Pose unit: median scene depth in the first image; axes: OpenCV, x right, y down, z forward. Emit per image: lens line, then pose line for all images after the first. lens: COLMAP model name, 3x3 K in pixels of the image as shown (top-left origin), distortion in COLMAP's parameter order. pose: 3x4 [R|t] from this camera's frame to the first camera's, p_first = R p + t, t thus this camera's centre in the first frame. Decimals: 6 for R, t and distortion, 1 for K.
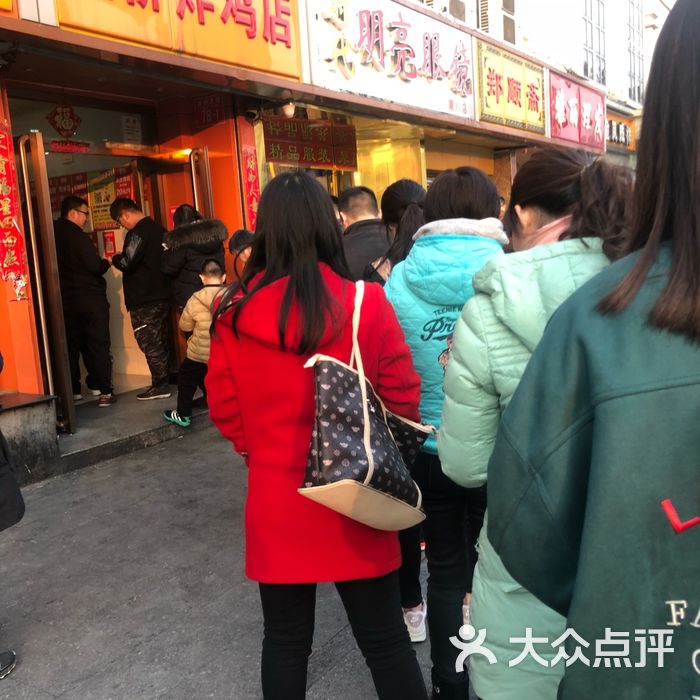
lens RADIAL K [[719.1, 0, 351.0], [0, 719.1, 335.7], [0, 0, 1]] dist [-0.040413, -0.004574]
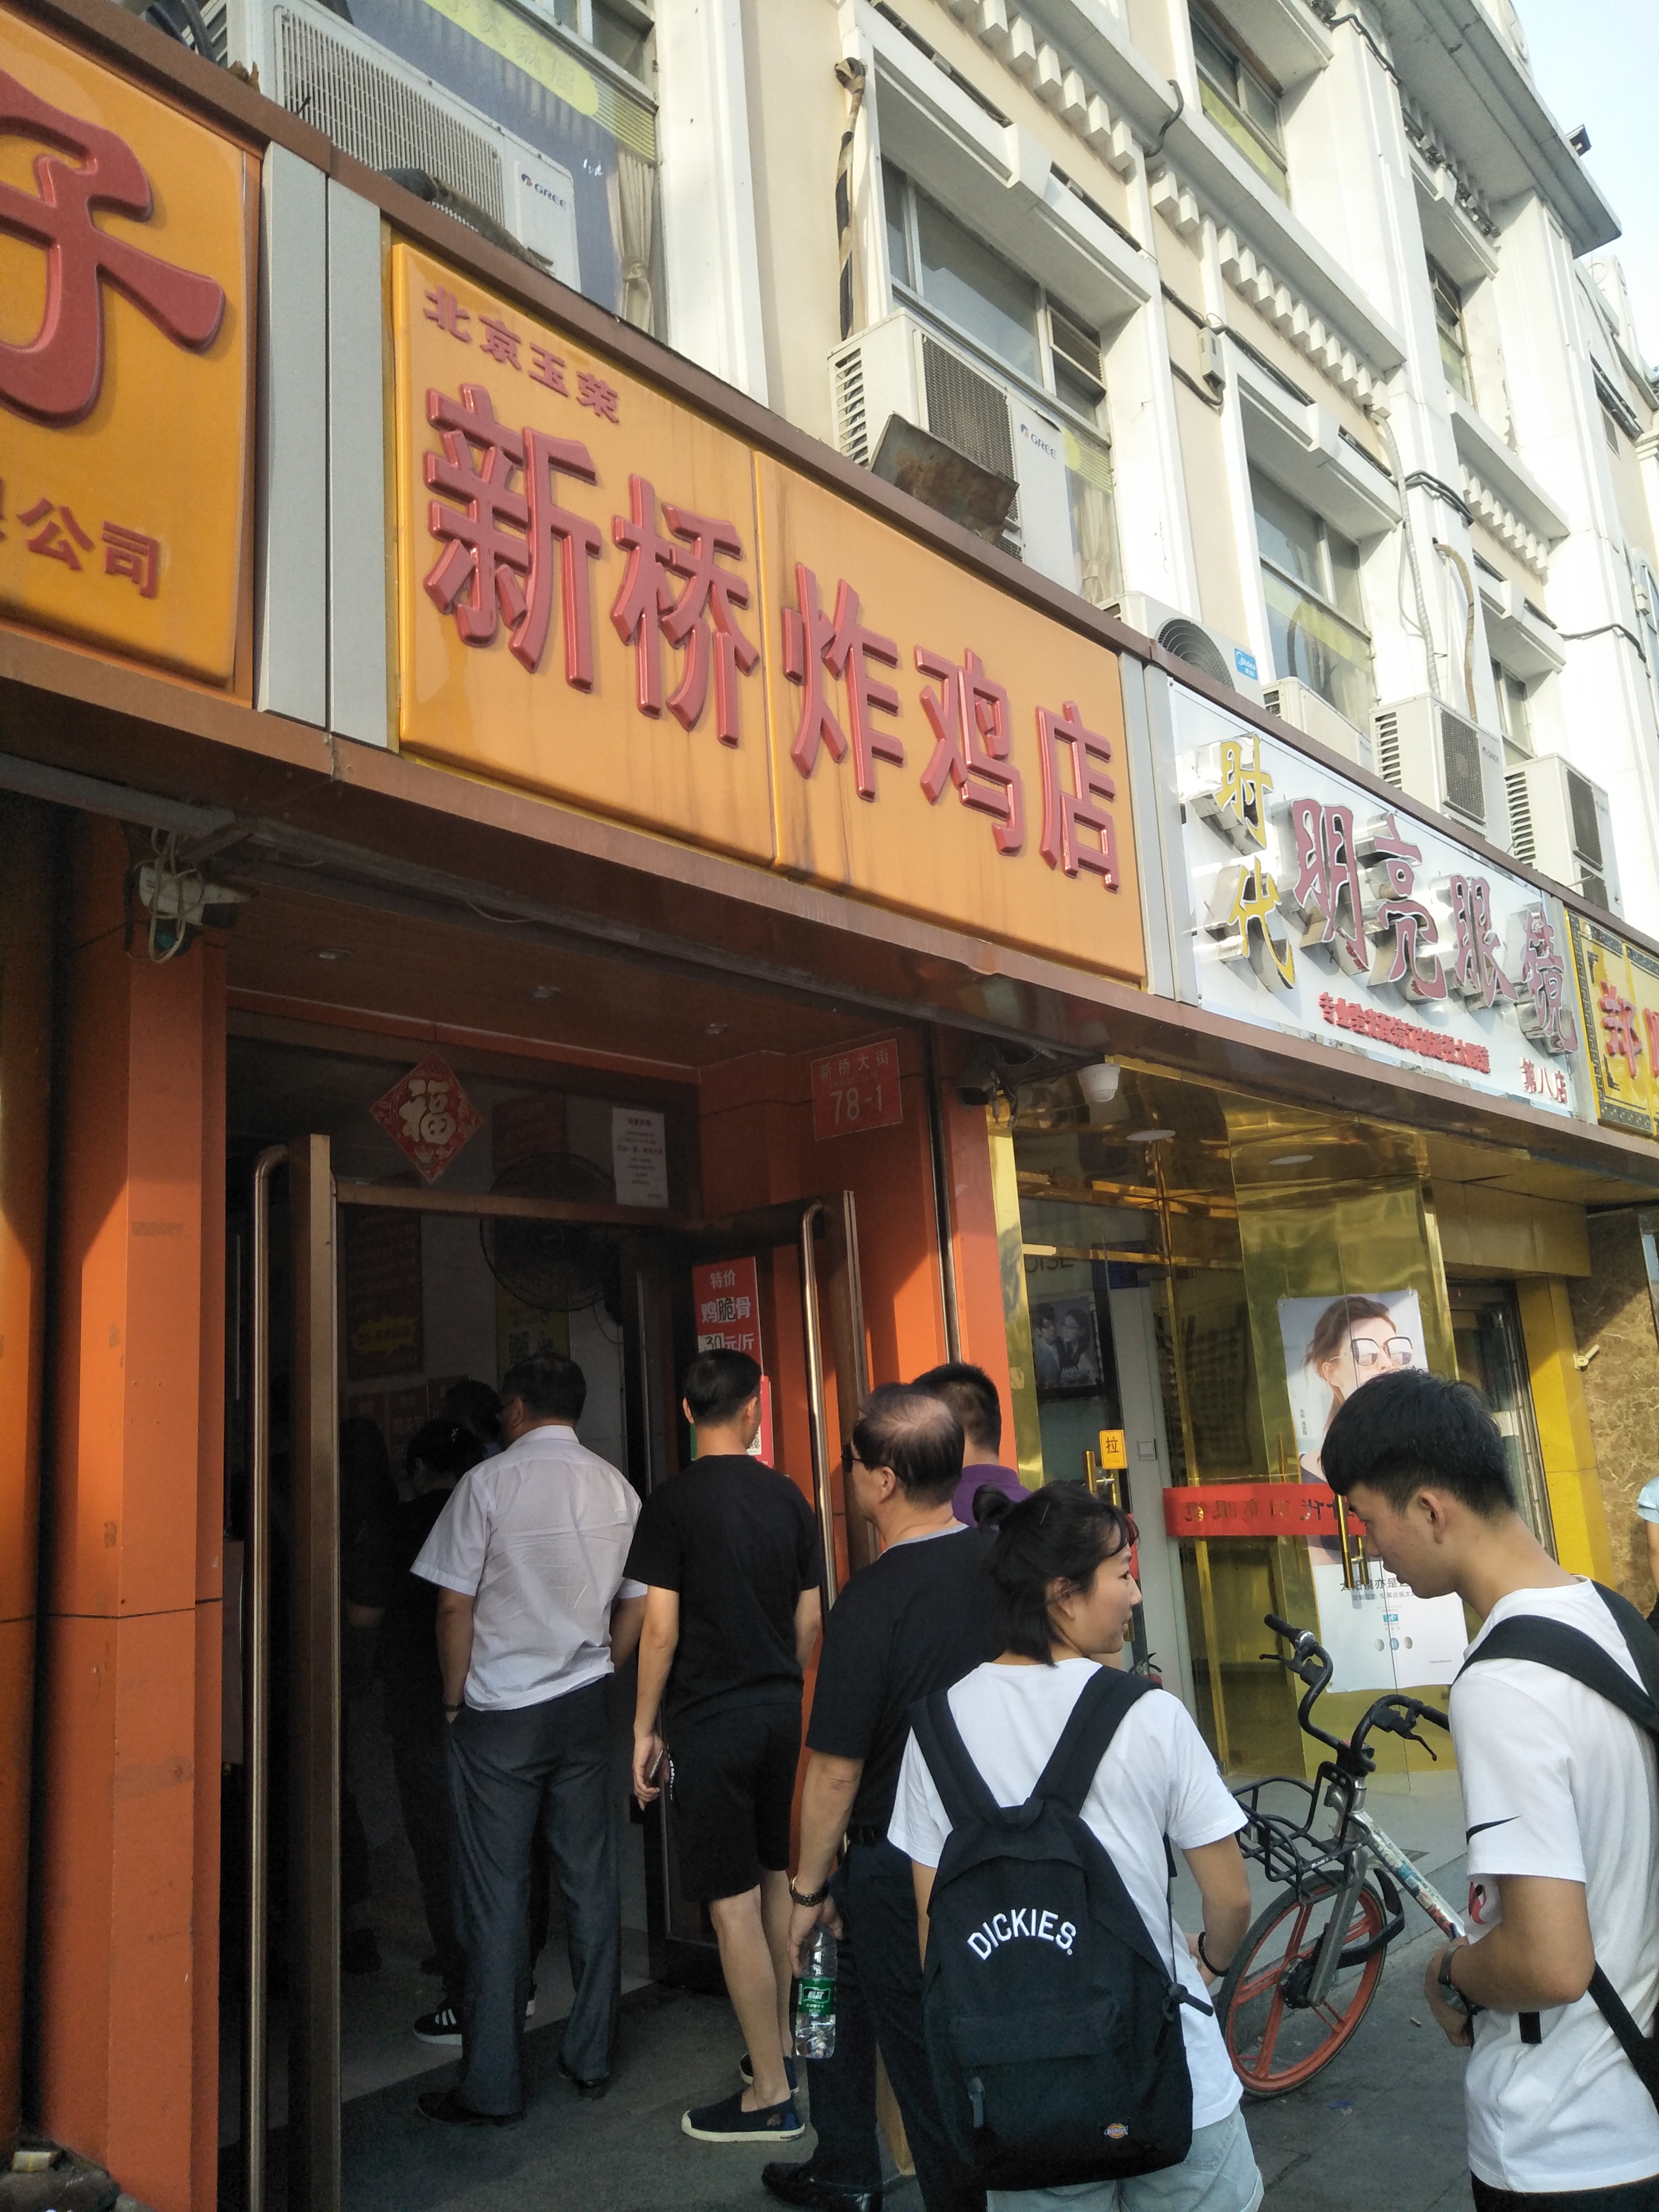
lens RADIAL K [[1601.8, 0, 829.5], [0, 1601.8, 1106.0], [0, 0, 1]] dist [0.045816, -0.000767]
pose [[0.987389, -0.026055, -0.156155, -0.102067], [-0.026385, 0.945486, -0.324591, -0.070056], [0.156100, 0.324618, 0.932875, 0.329719]]
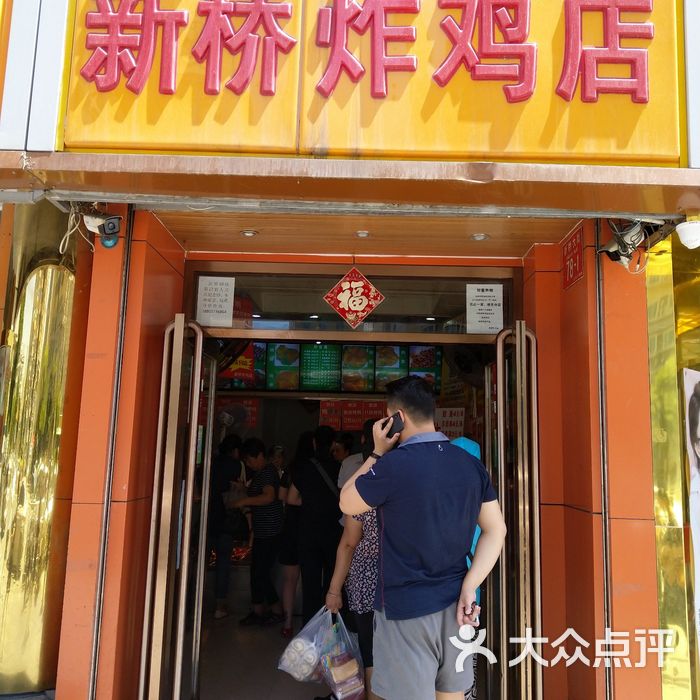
lens RADIAL K [[686.1, 0, 352.5], [0, 686.1, 341.7], [0, 0, 1]] dist [-0.001408, -0.002577]
pose [[0.549843, -0.051166, -0.833699, 0.174365], [-0.170271, 0.970297, -0.171847, -0.140135], [0.817729, 0.236444, 0.524799, 0.642391]]
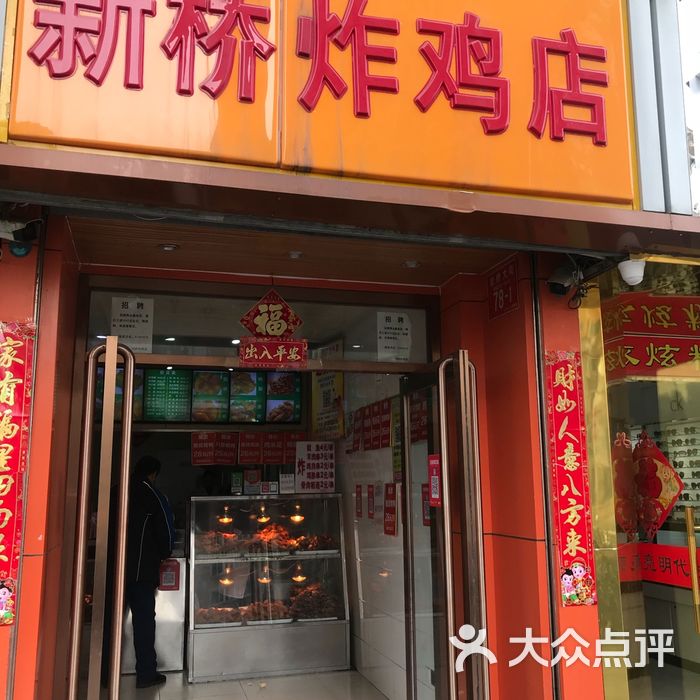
lens RADIAL K [[734.8, 0, 350.0], [0, 734.8, 350.0], [0, 0, 1]] dist [0.007565, -0.017302]
pose [[0.748105, -0.059410, -0.660915, 0.109256], [-0.129953, 0.963582, -0.233715, -0.125008], [0.650731, 0.260731, 0.713140, 0.558859]]
